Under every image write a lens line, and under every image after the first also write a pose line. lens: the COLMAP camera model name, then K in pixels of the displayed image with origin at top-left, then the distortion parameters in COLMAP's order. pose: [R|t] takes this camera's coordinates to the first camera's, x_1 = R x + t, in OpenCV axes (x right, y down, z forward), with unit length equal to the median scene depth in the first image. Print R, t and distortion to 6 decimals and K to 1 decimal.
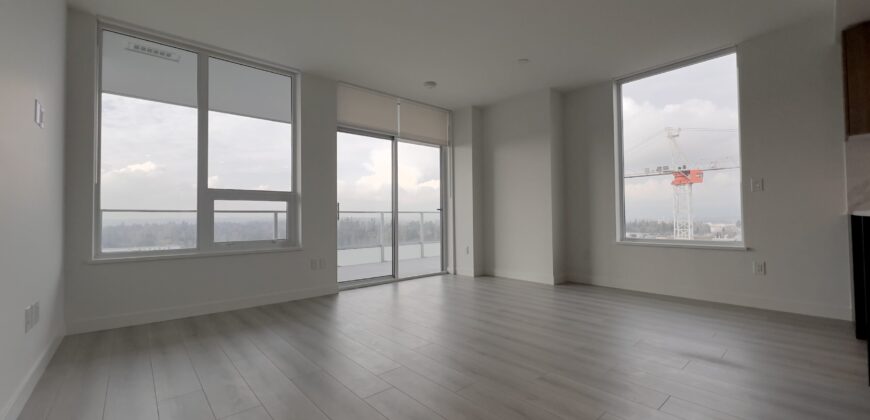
lens RADIAL K [[345.6, 0, 433.9], [0, 345.6, 214.7], [0, 0, 1]] dist [-0.004657, 0.000224]
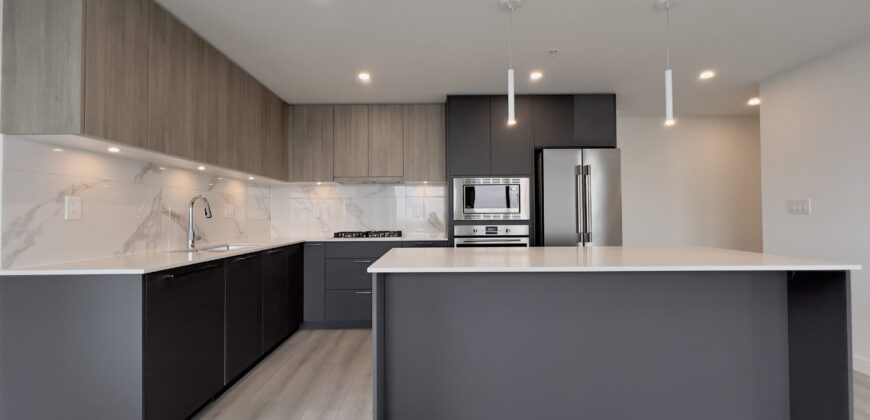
lens RADIAL K [[345.6, 0, 434.6], [0, 345.6, 213.4], [0, 0, 1]] dist [-0.004657, 0.000224]
pose [[-0.751261, 0.021466, 0.659656, 0.294359], [0.006982, 0.999674, -0.024579, -0.061878], [-0.659968, -0.013859, -0.751166, 0.786315]]
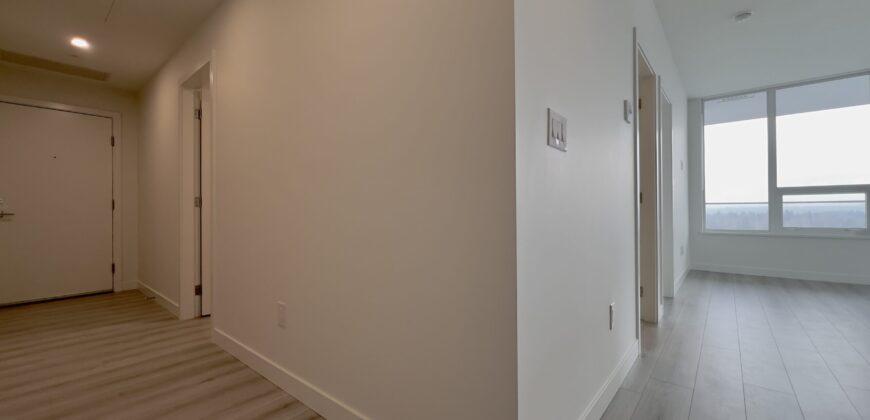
lens RADIAL K [[345.6, 0, 438.0], [0, 345.6, 211.0], [0, 0, 1]] dist [-0.004657, 0.000224]
pose [[0.144852, 0.001655, -0.989452, 0.495152], [0.021135, 0.999765, 0.004766, -0.015962], [0.989228, -0.021602, 0.144783, -0.522880]]
